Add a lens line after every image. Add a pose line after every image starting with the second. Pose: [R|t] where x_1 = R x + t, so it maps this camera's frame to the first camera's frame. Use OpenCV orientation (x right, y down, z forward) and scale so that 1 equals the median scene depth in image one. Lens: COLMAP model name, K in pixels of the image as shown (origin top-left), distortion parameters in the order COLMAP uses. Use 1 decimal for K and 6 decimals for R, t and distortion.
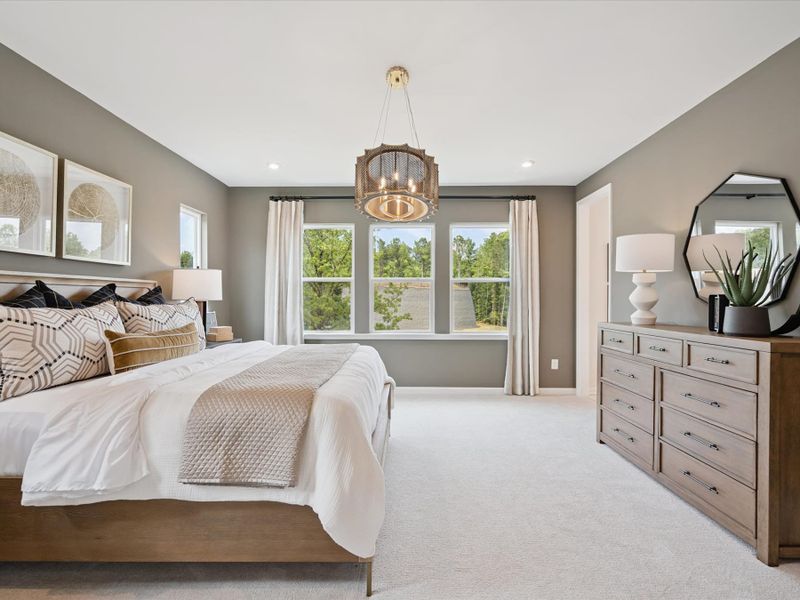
lens RADIAL K [[409.0, 0, 395.1], [0, 409.0, 299.9], [0, 0, 1]] dist [-0.000402, 0.000232]
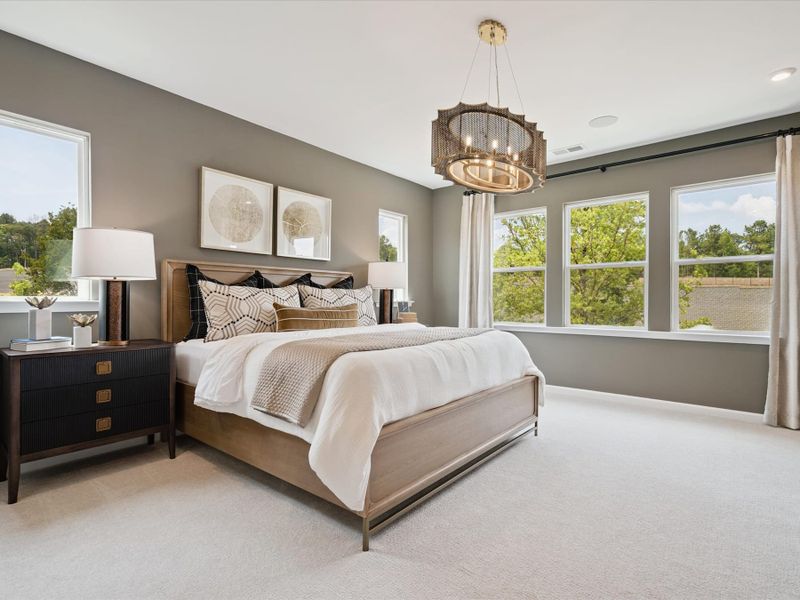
lens RADIAL K [[407.1, 0, 399.8], [0, 407.1, 303.5], [0, 0, 1]] dist [-0.005332, -0.000505]
pose [[0.774990, 0.005233, -0.631952, 0.408806], [-0.006258, 0.999980, 0.000606, 0.060044], [0.631942, 0.003485, 0.775008, 0.160446]]
